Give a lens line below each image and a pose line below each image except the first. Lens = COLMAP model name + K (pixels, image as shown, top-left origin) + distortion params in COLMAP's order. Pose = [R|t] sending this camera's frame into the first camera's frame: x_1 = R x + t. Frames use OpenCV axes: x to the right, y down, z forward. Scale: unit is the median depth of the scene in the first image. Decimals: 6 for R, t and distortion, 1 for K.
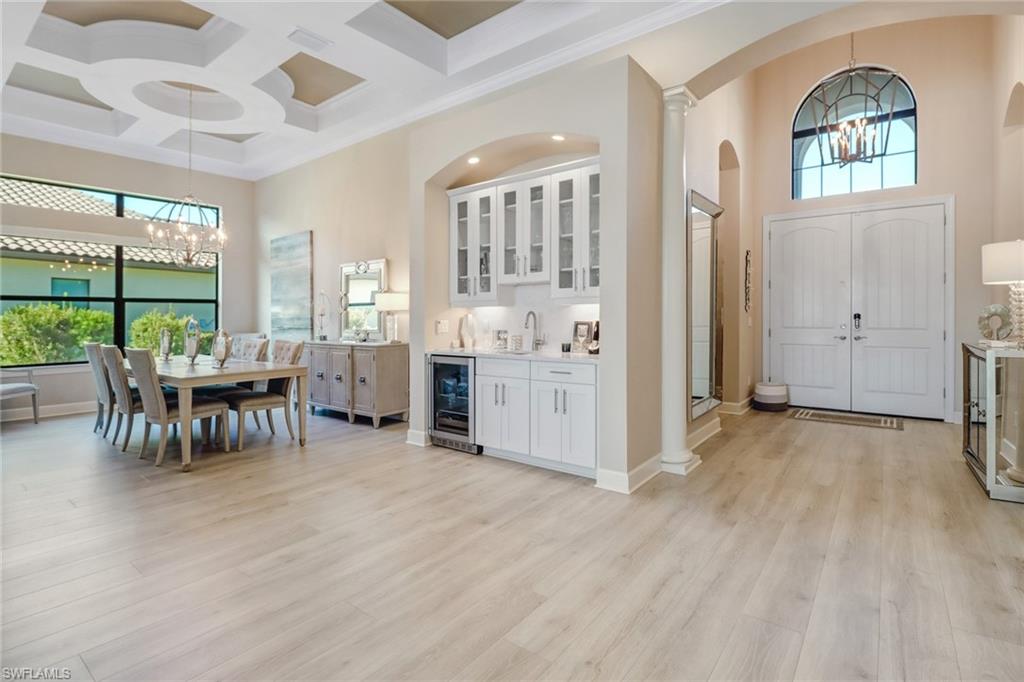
lens RADIAL K [[790.6, 0, 512.6], [0, 790.6, 290.7], [0, 0, 1]] dist [0.006898, -0.001985]
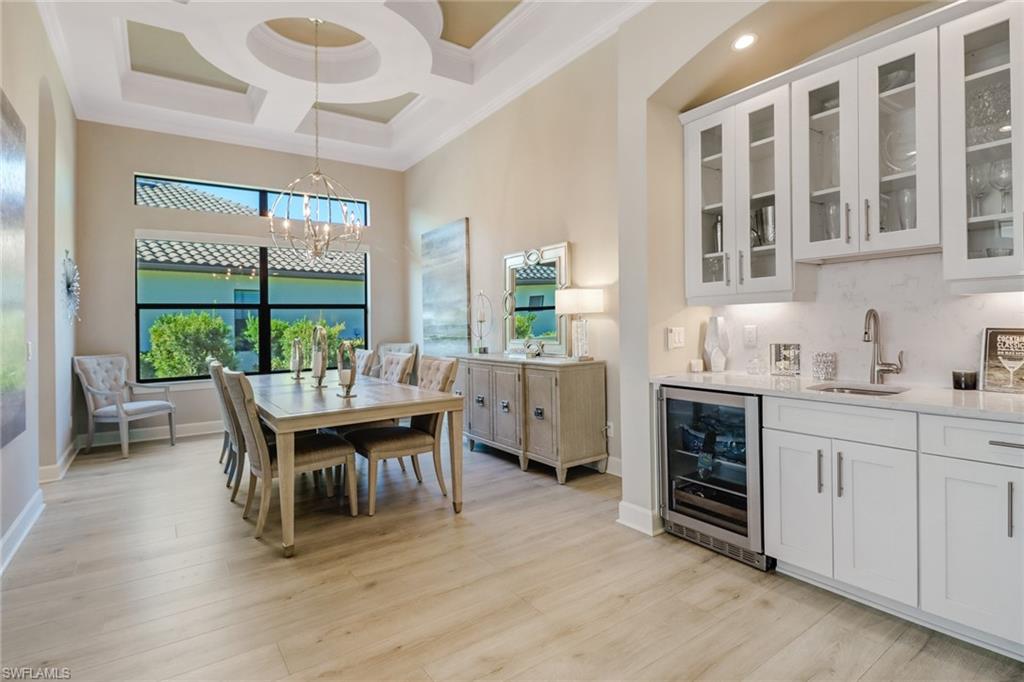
lens RADIAL K [[689.1, 0, 511.8], [0, 689.1, 317.4], [0, 0, 1]] dist [-0.001495, 0.000028]
pose [[0.982390, -0.008837, -0.186633, -0.100598], [0.013237, 0.999663, 0.022344, 0.014435], [0.186373, -0.024421, 0.982176, 0.401389]]
